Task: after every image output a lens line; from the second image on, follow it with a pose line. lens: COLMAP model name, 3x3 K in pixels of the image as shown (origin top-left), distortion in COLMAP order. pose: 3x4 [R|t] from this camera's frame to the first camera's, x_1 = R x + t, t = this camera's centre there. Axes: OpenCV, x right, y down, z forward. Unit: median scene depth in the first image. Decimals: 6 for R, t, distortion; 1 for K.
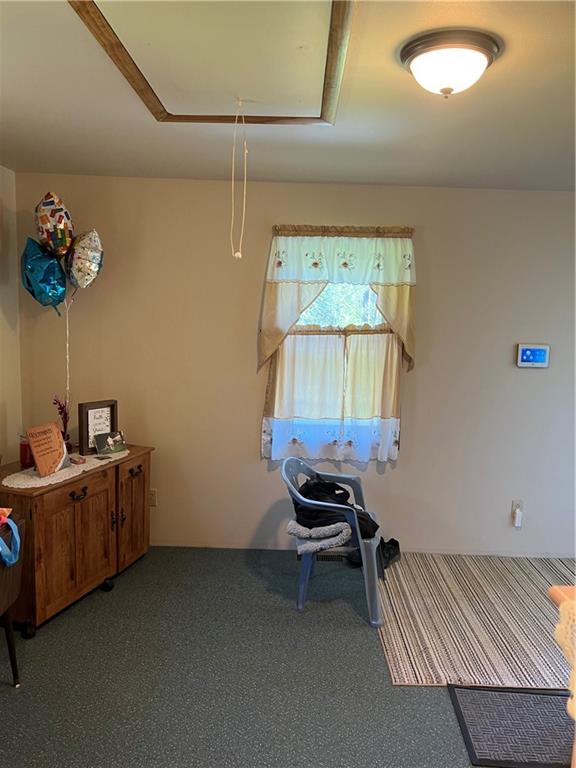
lens RADIAL K [[575.9, 0, 288.0], [0, 575.9, 384.0], [0, 0, 1]] dist [0.091016, -0.090613]
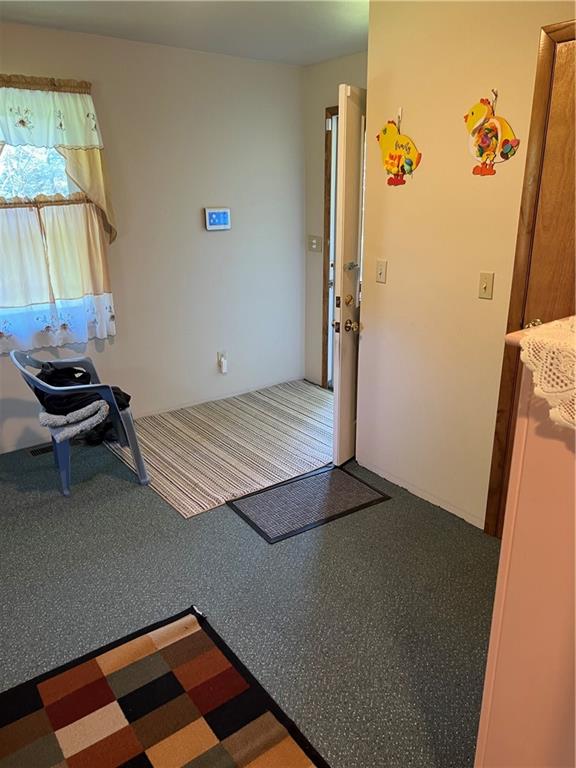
lens RADIAL K [[575.9, 0, 288.0], [0, 575.9, 384.0], [0, 0, 1]] dist [0.091016, -0.090613]
pose [[0.805146, -0.226004, 0.548327, -0.153110], [0.106932, 0.964714, 0.240609, 0.002855], [-0.583358, -0.135092, 0.800902, 0.002702]]
